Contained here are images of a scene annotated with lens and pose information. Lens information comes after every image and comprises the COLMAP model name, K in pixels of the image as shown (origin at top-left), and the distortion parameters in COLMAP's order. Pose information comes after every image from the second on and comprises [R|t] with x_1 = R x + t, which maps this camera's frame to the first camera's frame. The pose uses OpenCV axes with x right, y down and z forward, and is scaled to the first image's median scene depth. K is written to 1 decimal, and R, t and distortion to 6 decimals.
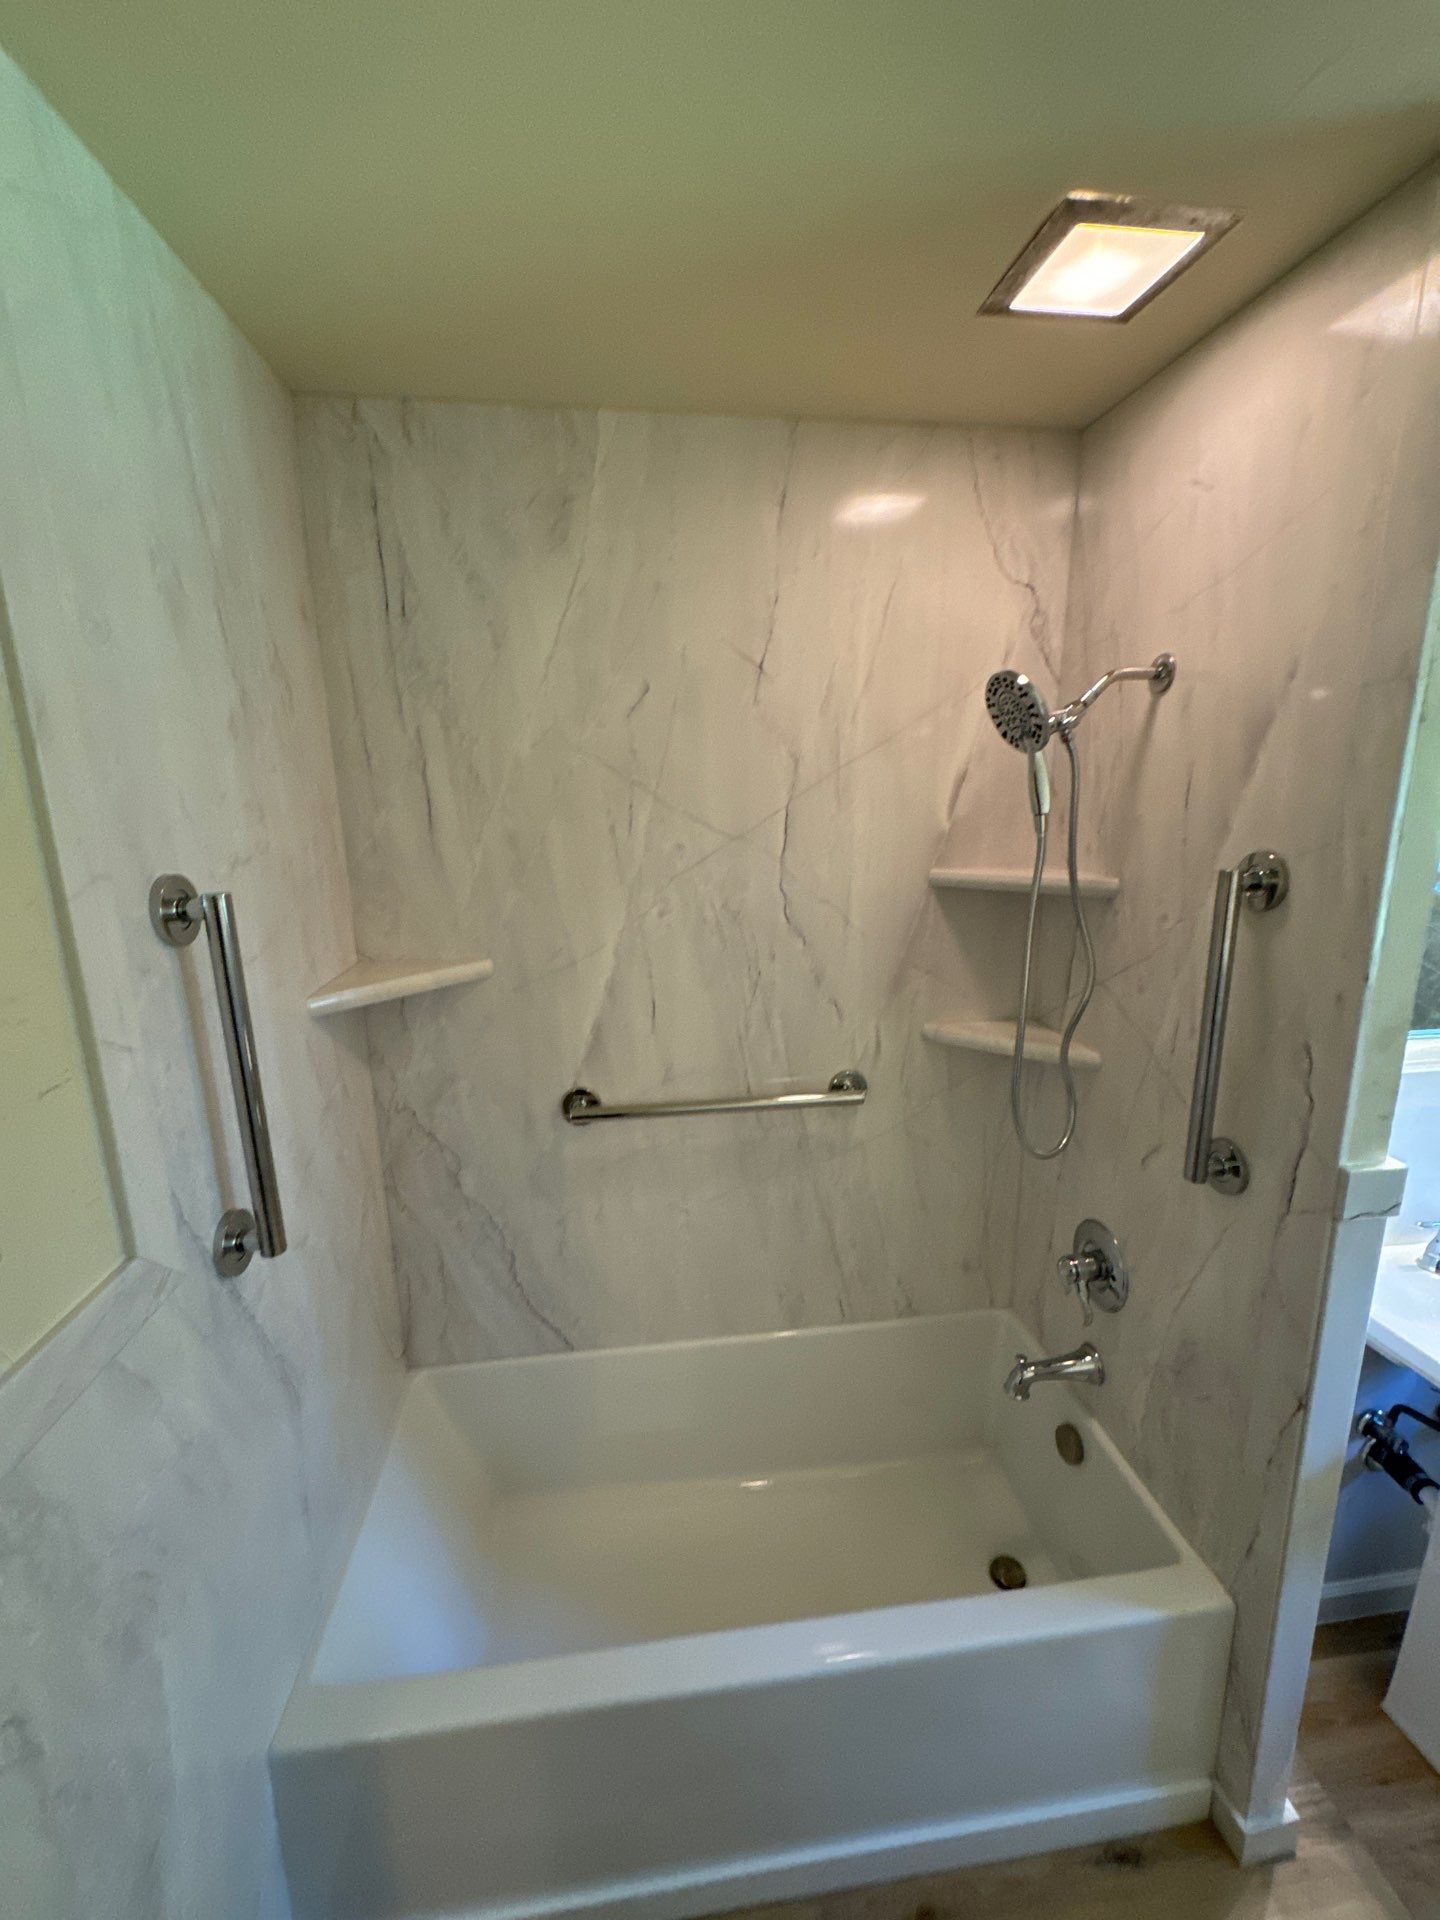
lens RADIAL K [[759.2, 0, 724.2], [0, 759.2, 961.7], [0, 0, 1]] dist [-0.002740, -0.000177]
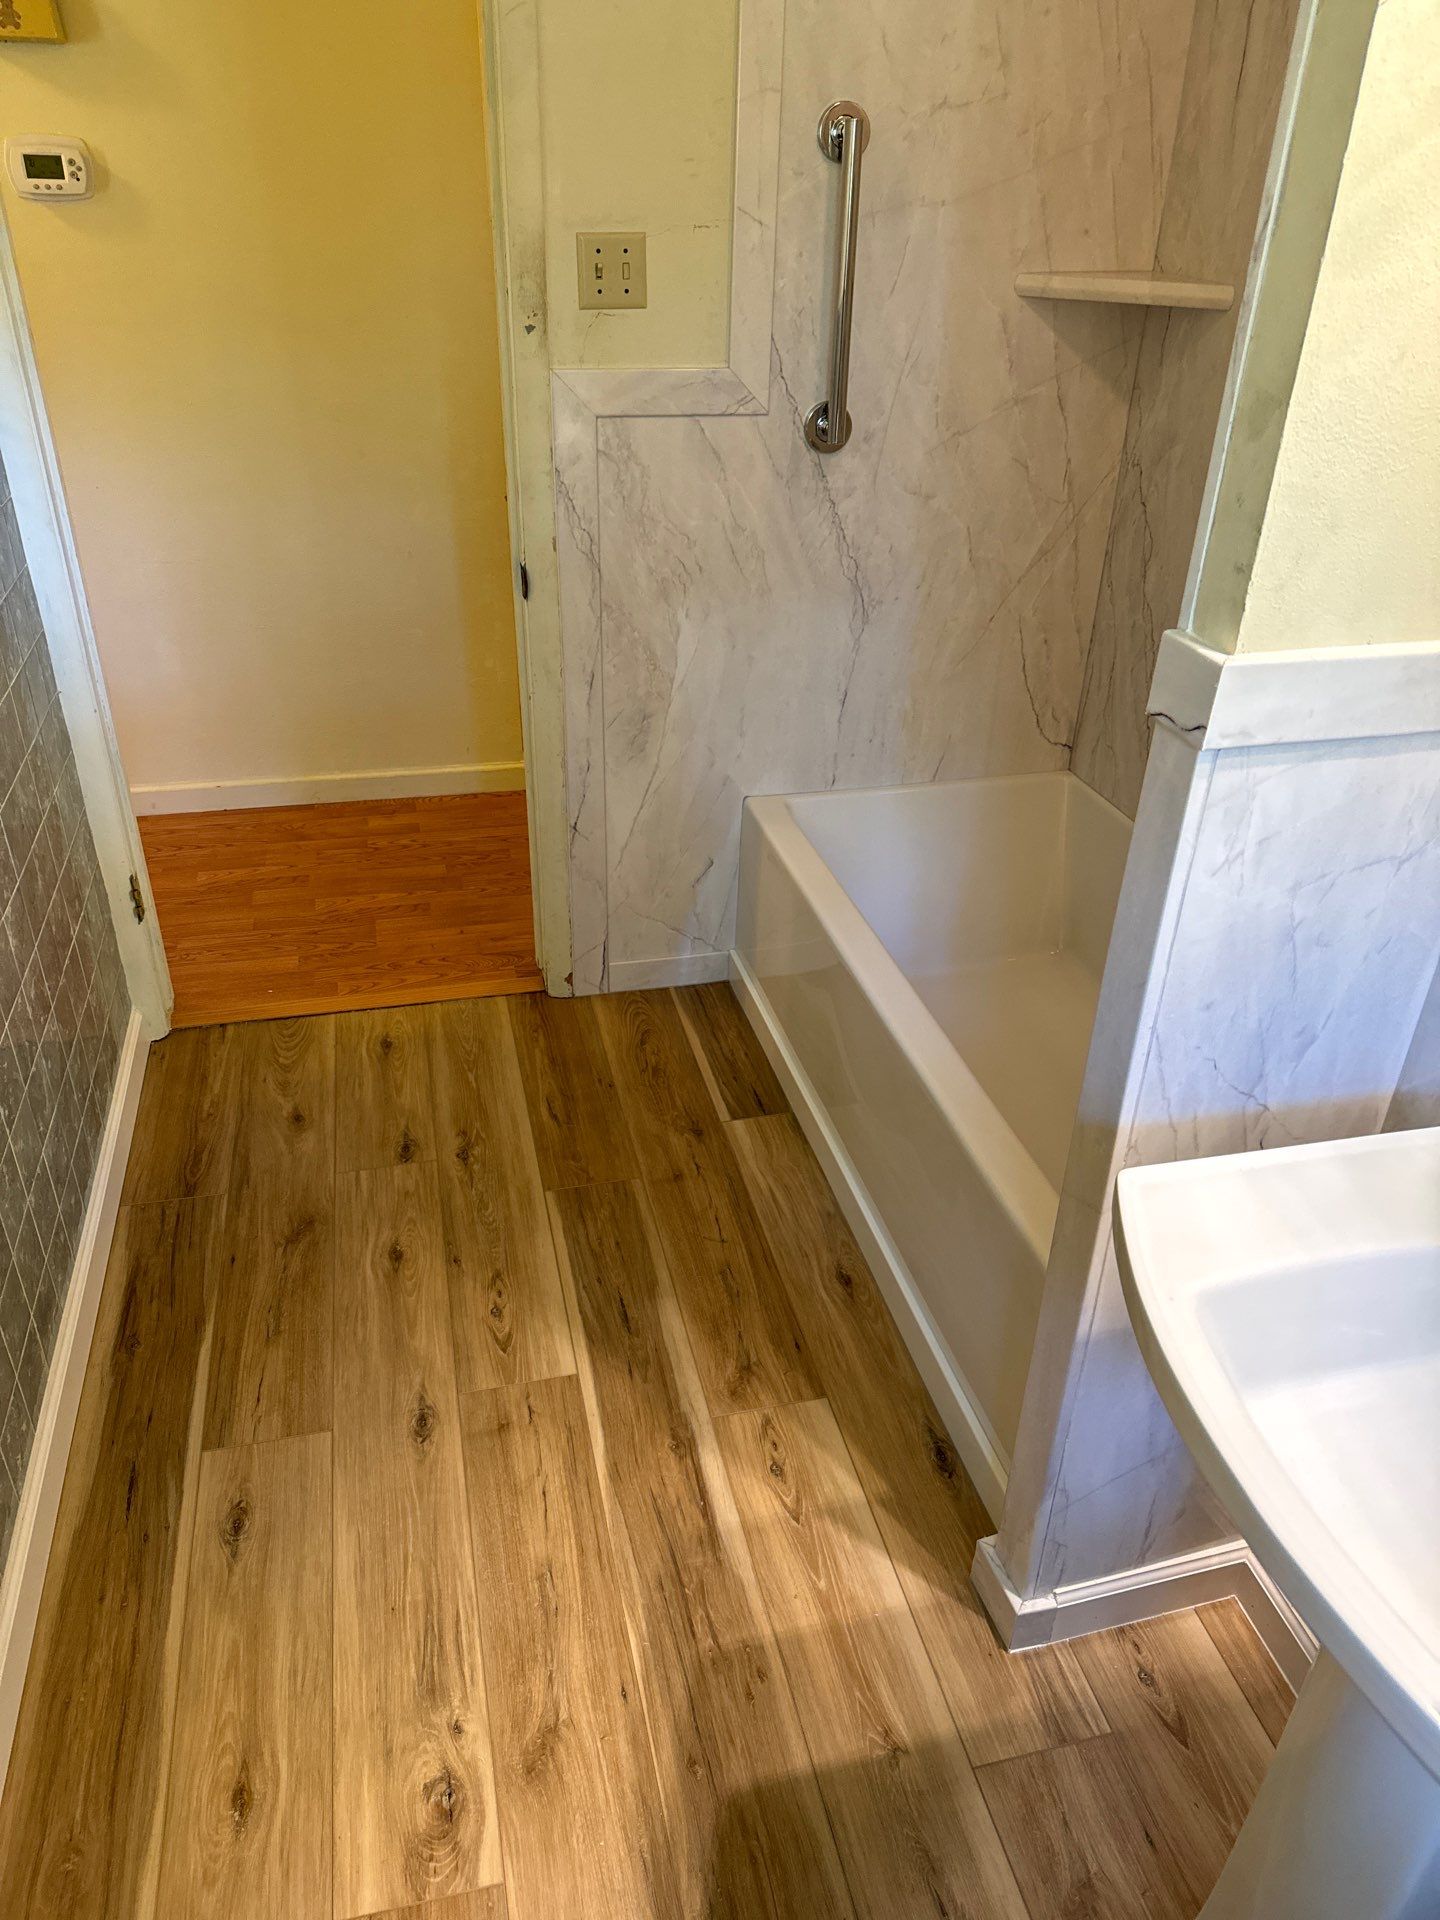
lens RADIAL K [[1343.2, 0, 720.0], [0, 1343.2, 960.0], [0, 0, 1]] dist [0.076482, -0.105979]
pose [[0.115455, 0.518515, -0.847238, 1.226865], [-0.238271, 0.842496, 0.483143, 0.032622], [0.964312, 0.146090, 0.220817, 0.278335]]
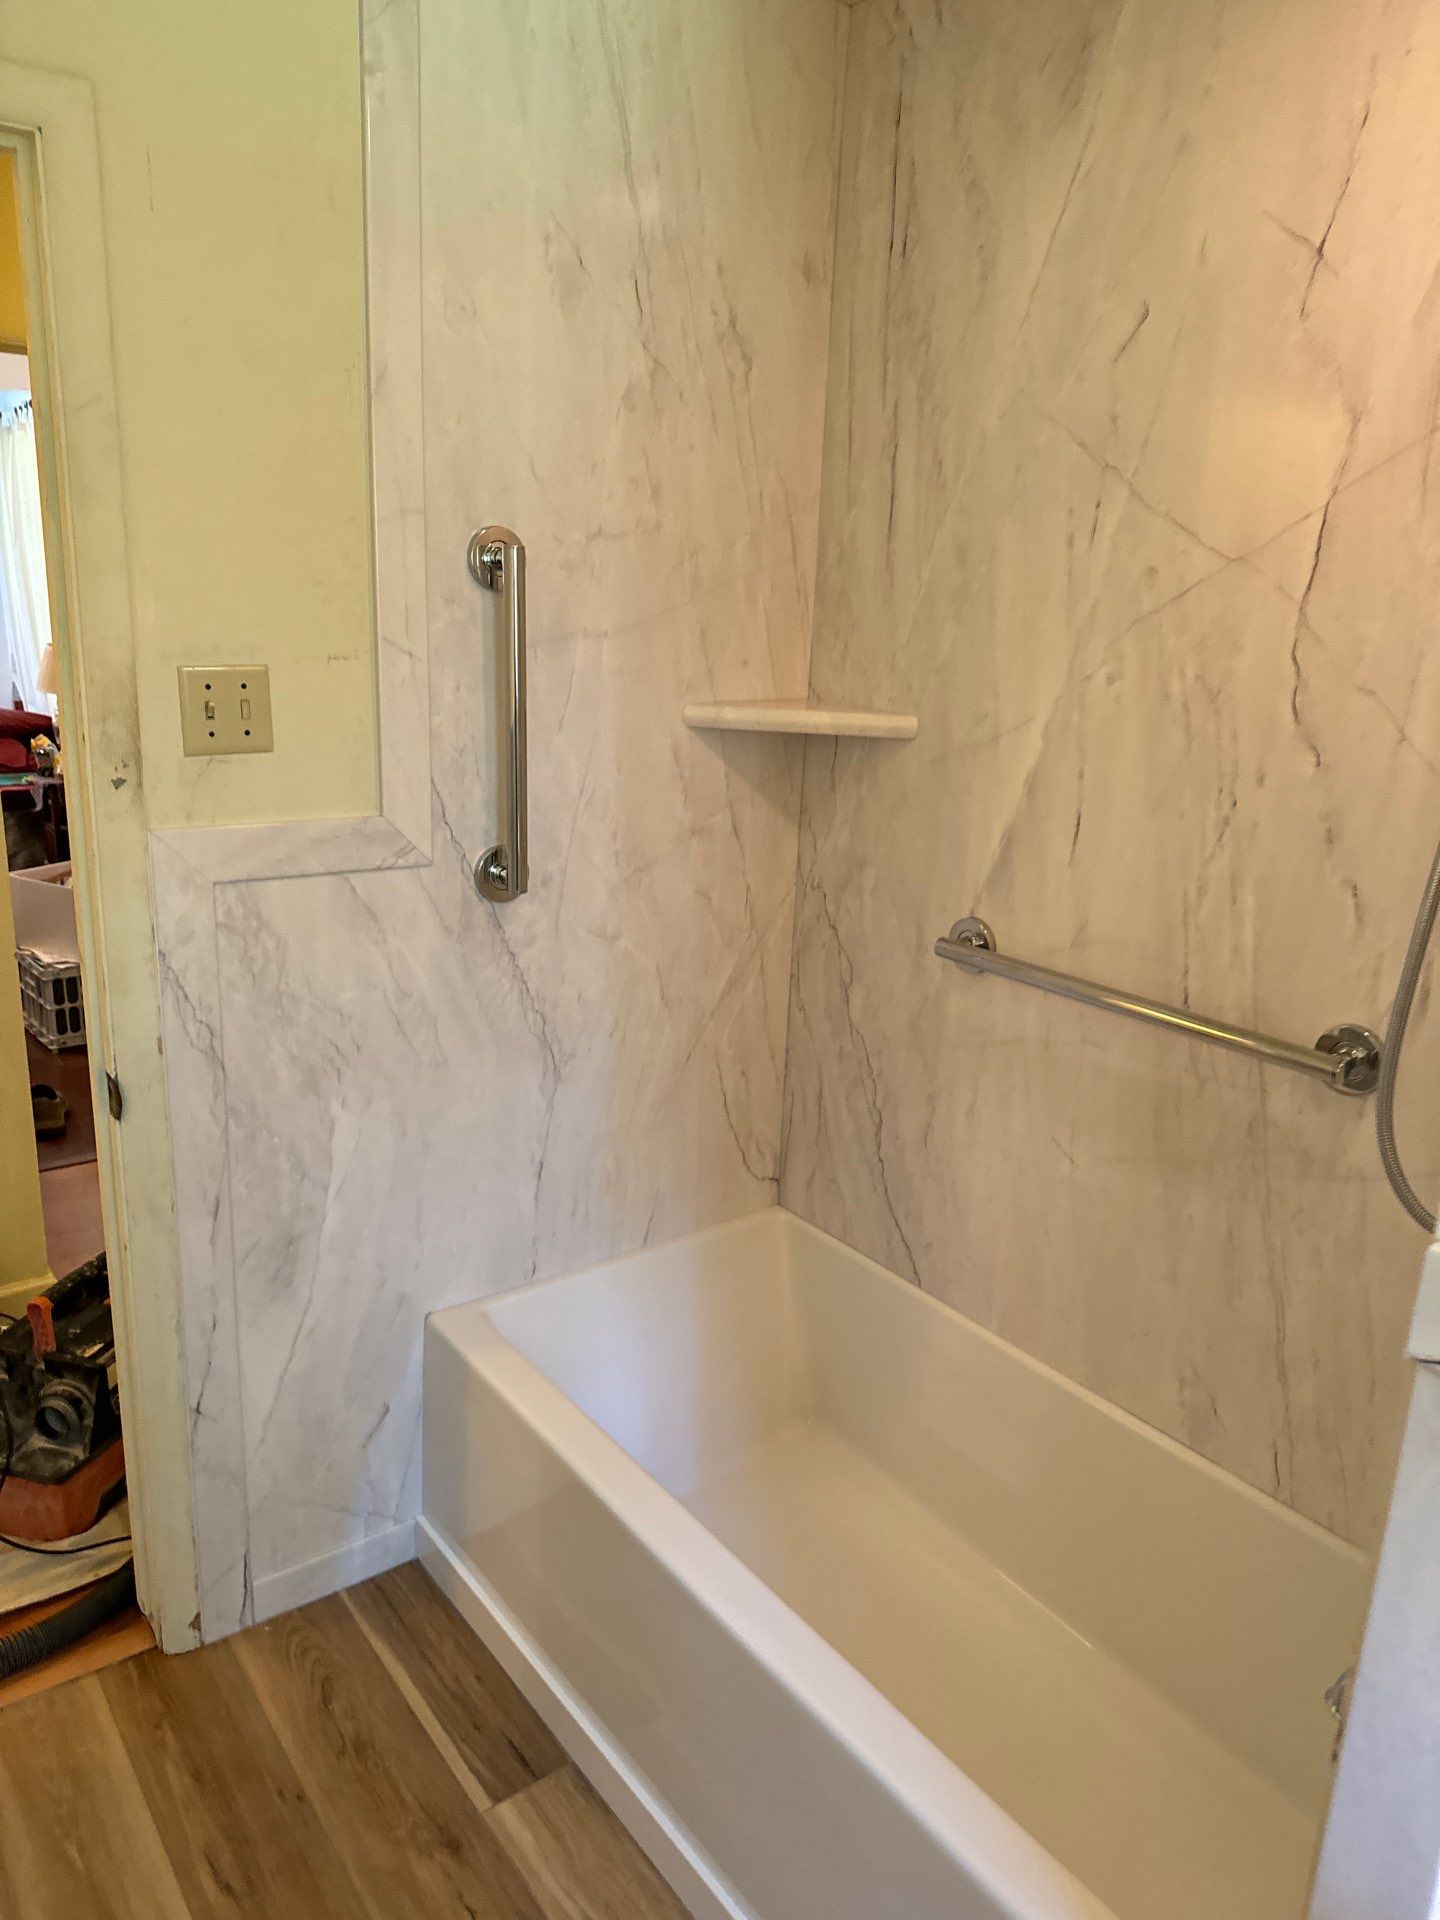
lens RADIAL K [[1329.1, 0, 714.3], [0, 1329.1, 972.6], [0, 0, 1]] dist [0.096843, -0.126589]
pose [[0.498681, 0.276802, -0.821400, 0.782733], [-0.238887, 0.954829, 0.176736, 0.055718], [0.833217, 0.108087, 0.542279, 0.132475]]
